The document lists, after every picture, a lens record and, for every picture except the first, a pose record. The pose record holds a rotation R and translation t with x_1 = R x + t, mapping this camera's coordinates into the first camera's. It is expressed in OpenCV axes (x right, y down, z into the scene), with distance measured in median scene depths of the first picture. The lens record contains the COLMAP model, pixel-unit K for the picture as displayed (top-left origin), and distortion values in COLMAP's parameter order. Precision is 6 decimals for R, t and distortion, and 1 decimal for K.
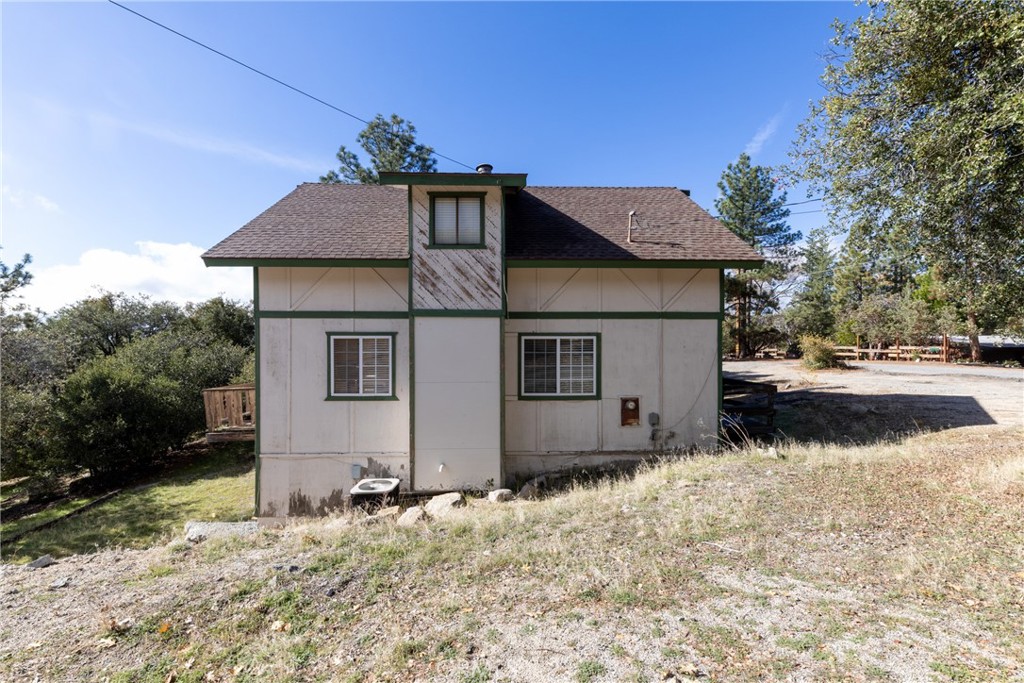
lens RADIAL K [[426.0, 0, 512.0], [0, 426.0, 342.3], [0, 0, 1]] dist [-0.002273, -0.000099]
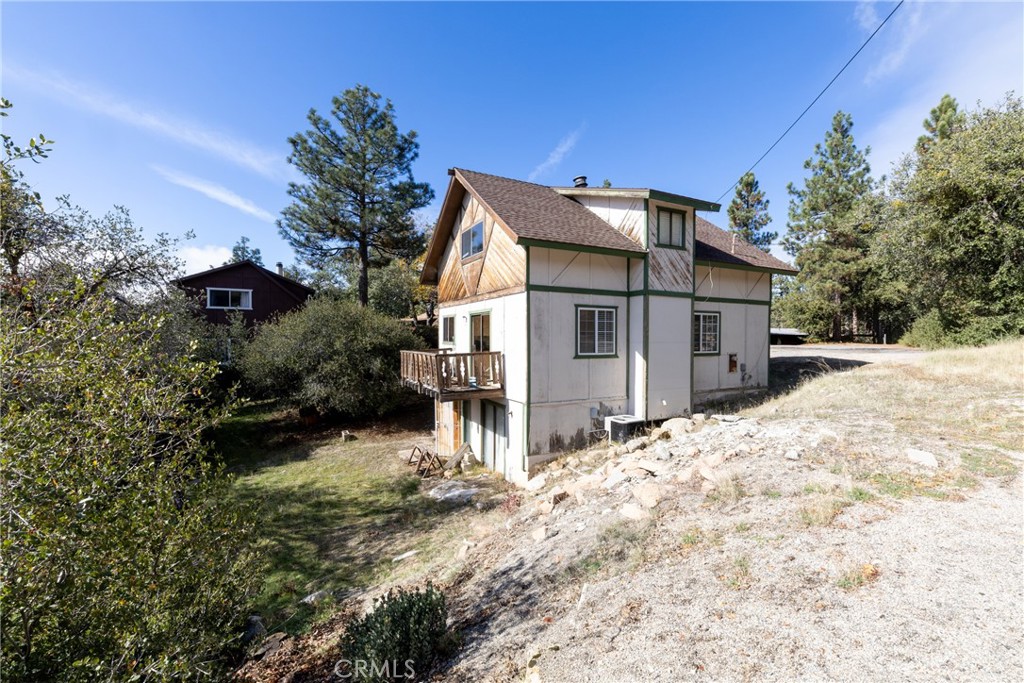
lens RADIAL K [[426.0, 0, 512.4], [0, 426.0, 342.8], [0, 0, 1]] dist [-0.002273, -0.000099]
pose [[0.904387, -0.001230, 0.426711, -1.140875], [-0.006894, 0.999823, 0.017493, 0.068832], [-0.426657, -0.018762, 0.904219, -0.061933]]
